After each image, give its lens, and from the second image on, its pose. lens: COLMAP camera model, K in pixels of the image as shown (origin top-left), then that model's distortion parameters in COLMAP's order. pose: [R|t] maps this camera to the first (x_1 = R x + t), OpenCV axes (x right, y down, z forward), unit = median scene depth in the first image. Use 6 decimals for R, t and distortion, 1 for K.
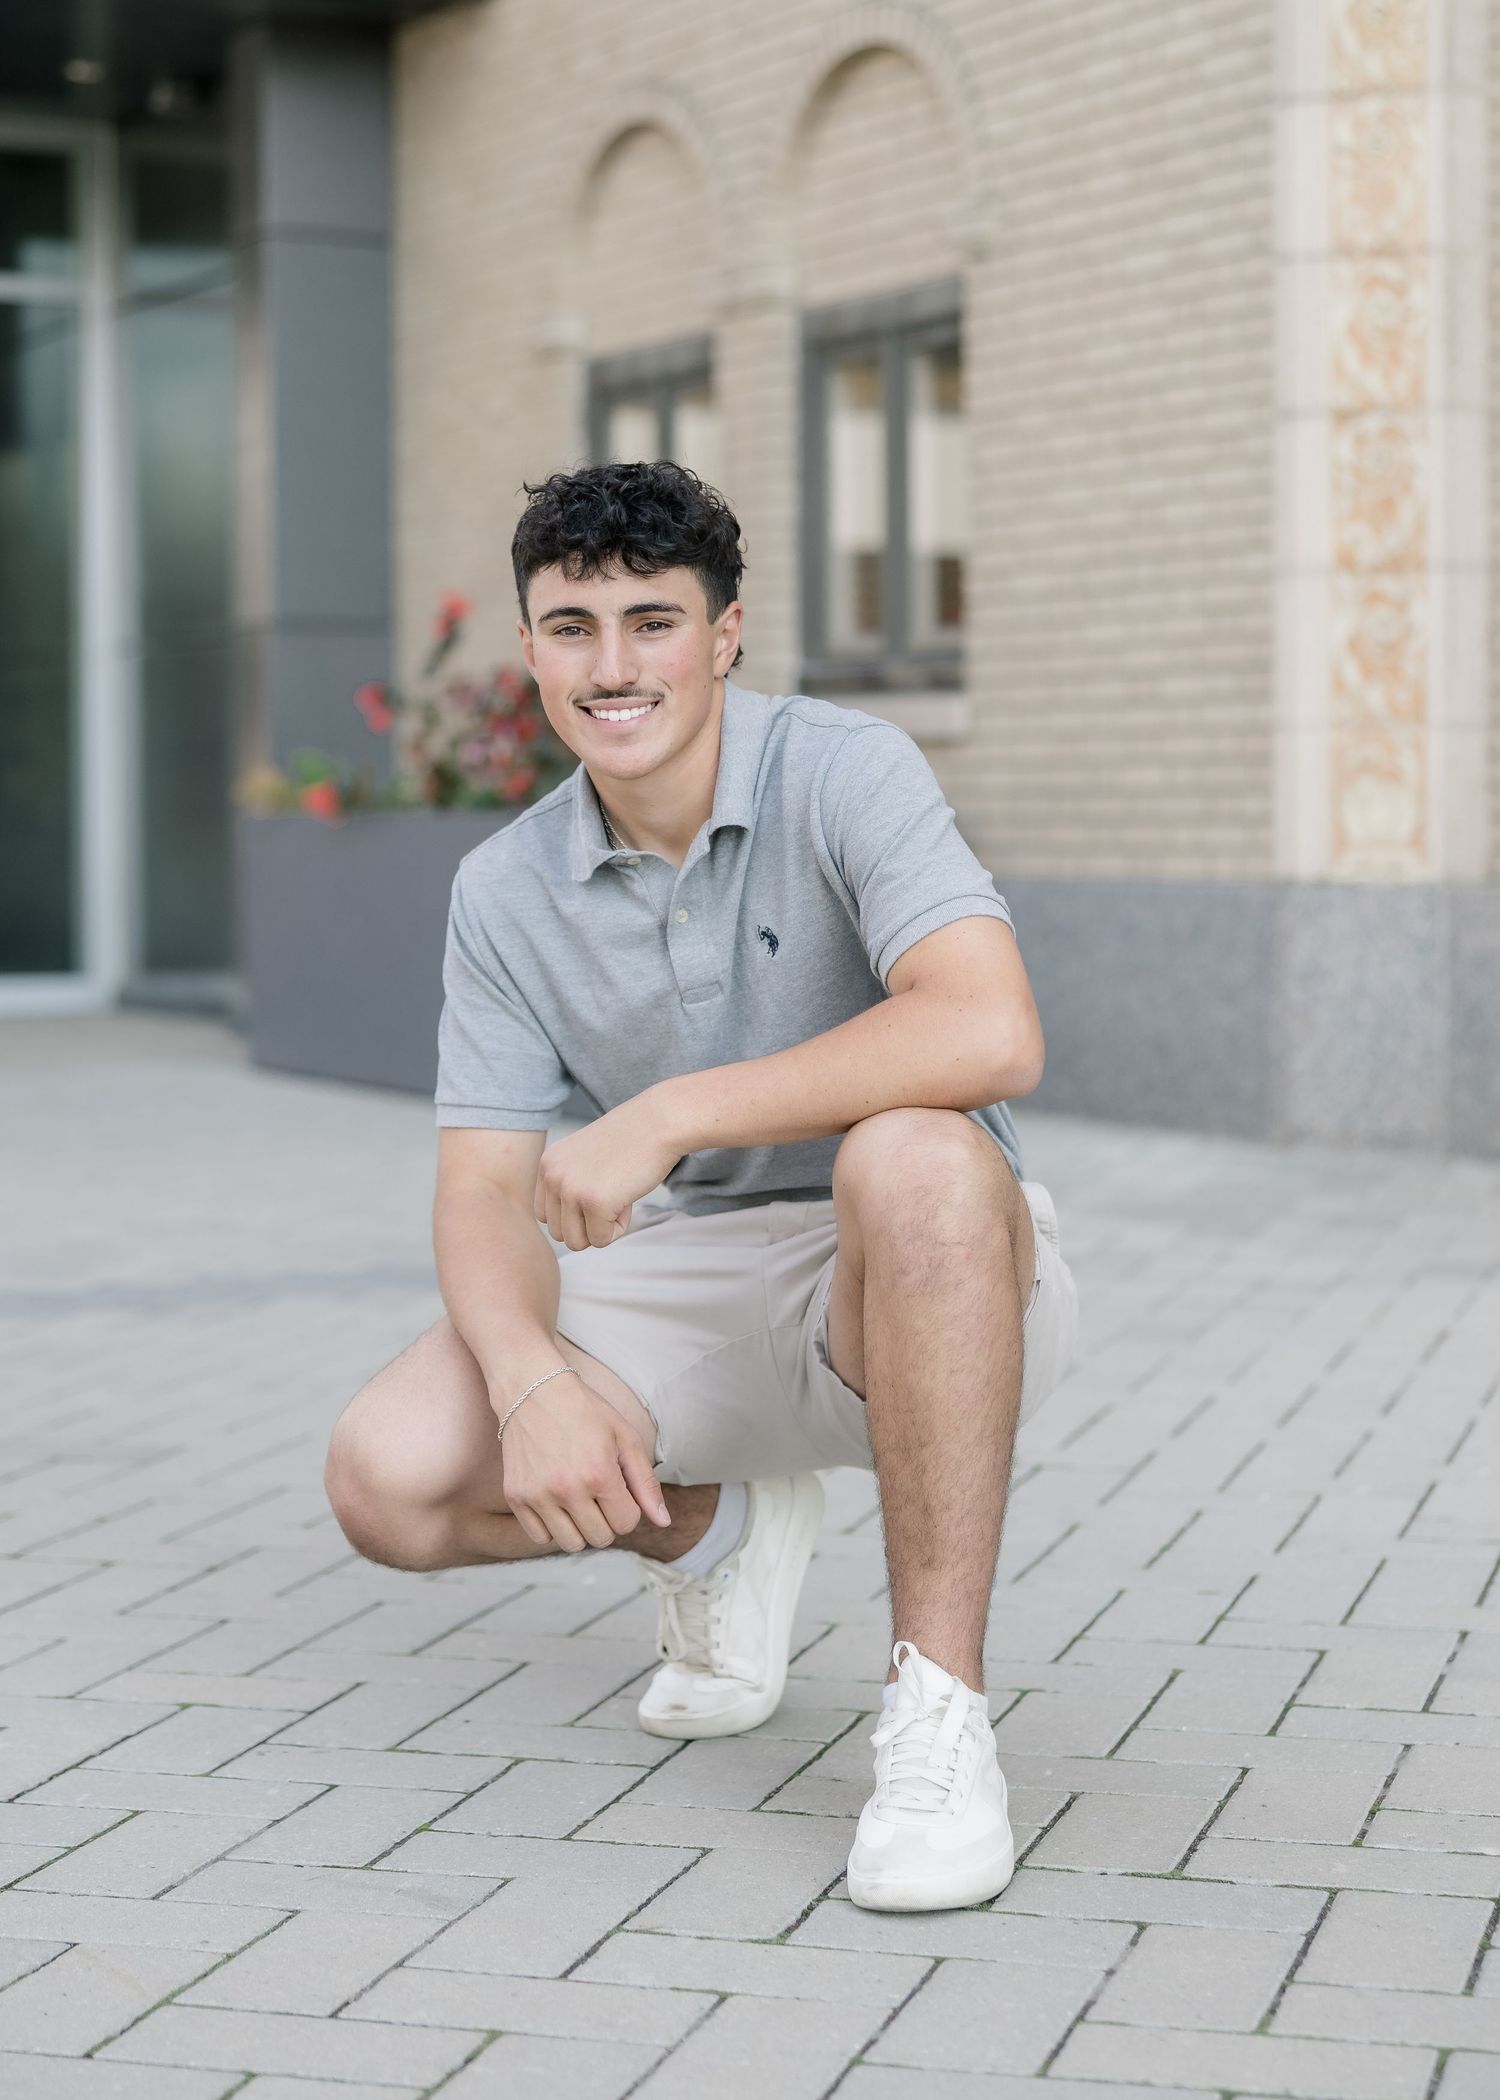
lens RADIAL K [[4106.9, 0, 826.1], [0, 4106.9, 1046.6], [0, 0, 1]] dist [0.017460, 0.023652]
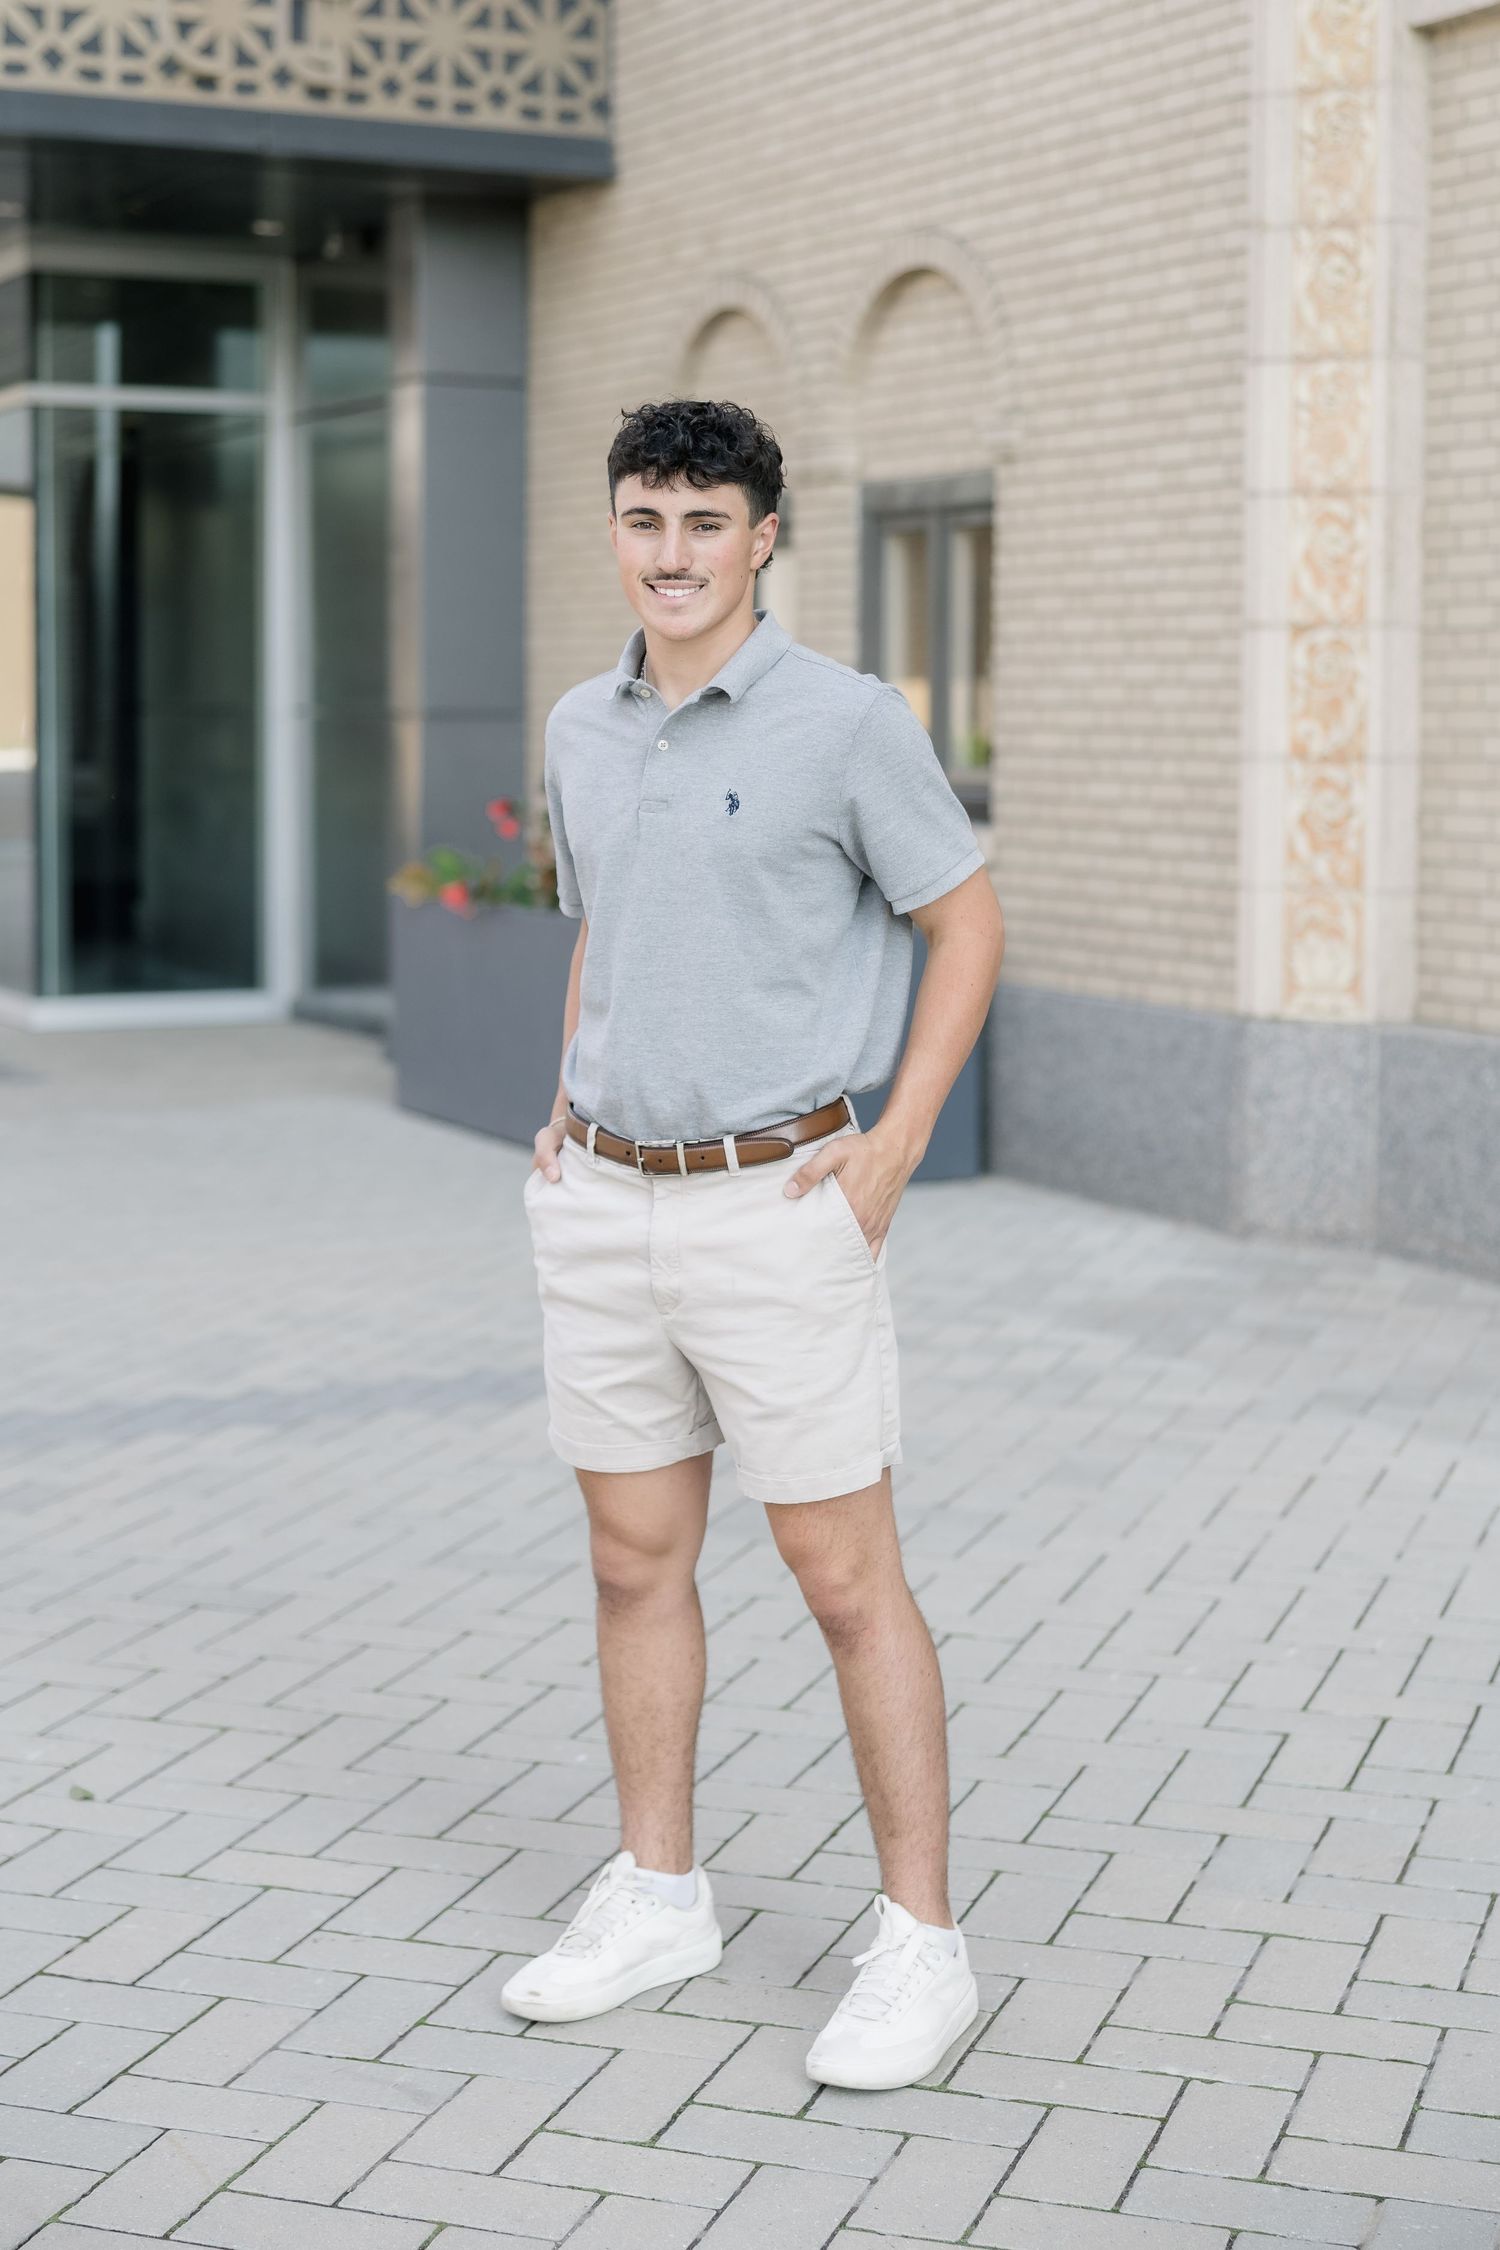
lens RADIAL K [[3725.5, 0, 750.0], [0, 3725.5, 1125.0], [0, 0, 1]] dist [-0.004219, 0.027912]
pose [[0.998354, 0.014437, -0.055506, 0.028399], [-0.011360, 0.998402, 0.055363, -0.066226], [0.056216, -0.054641, 0.996922, -0.087213]]
